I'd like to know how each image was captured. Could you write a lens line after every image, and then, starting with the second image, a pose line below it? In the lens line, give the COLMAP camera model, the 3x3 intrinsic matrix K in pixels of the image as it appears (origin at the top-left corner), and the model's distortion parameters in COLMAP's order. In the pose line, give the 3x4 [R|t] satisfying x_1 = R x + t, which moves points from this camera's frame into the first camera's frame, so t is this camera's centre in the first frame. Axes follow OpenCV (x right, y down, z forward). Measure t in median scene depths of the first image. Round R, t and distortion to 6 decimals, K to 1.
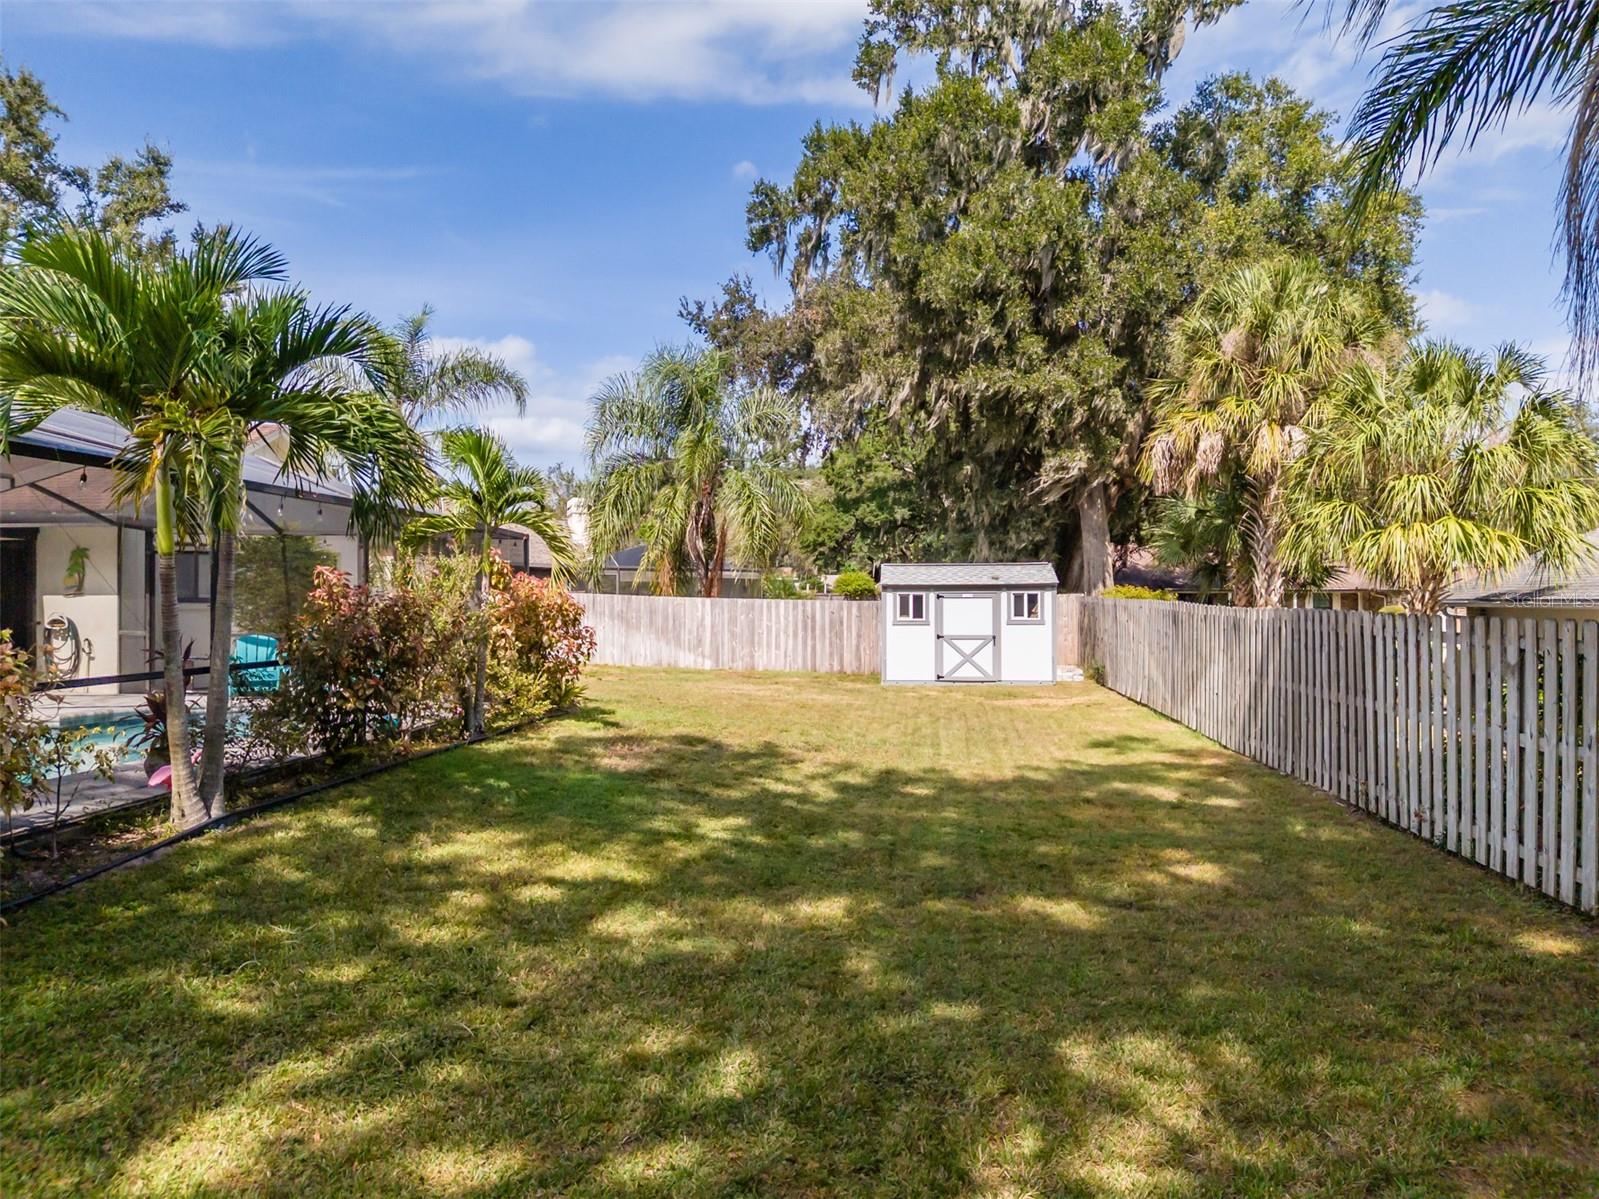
lens RADIAL K [[1175.0, 0, 793.4], [0, 1175.0, 593.7], [0, 0, 1]] dist [0.065465, -0.063120]
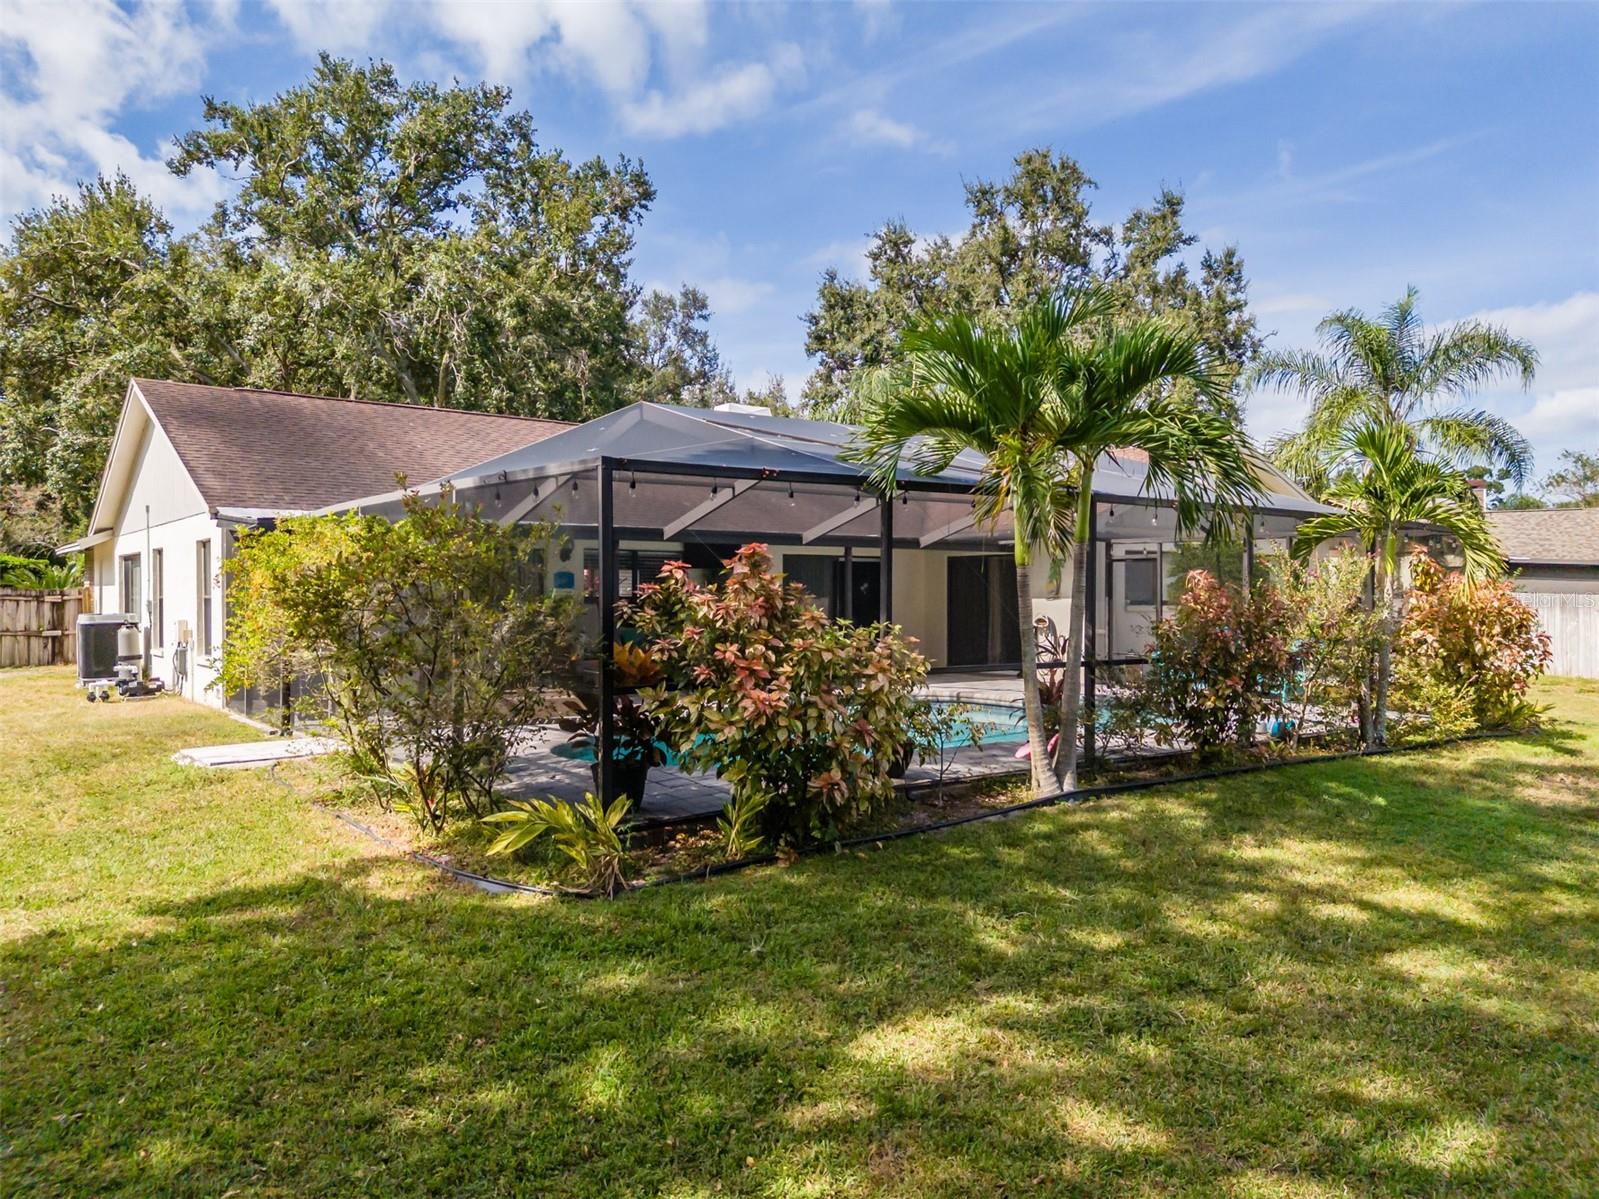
lens RADIAL K [[1175.0, 0, 799.1], [0, 1175.0, 593.4], [0, 0, 1]] dist [0.065465, -0.063120]
pose [[0.681827, -0.005266, -0.731495, 0.174208], [0.002932, 0.999986, -0.004466, 0.001404], [0.731508, 0.000900, 0.681833, 0.036615]]
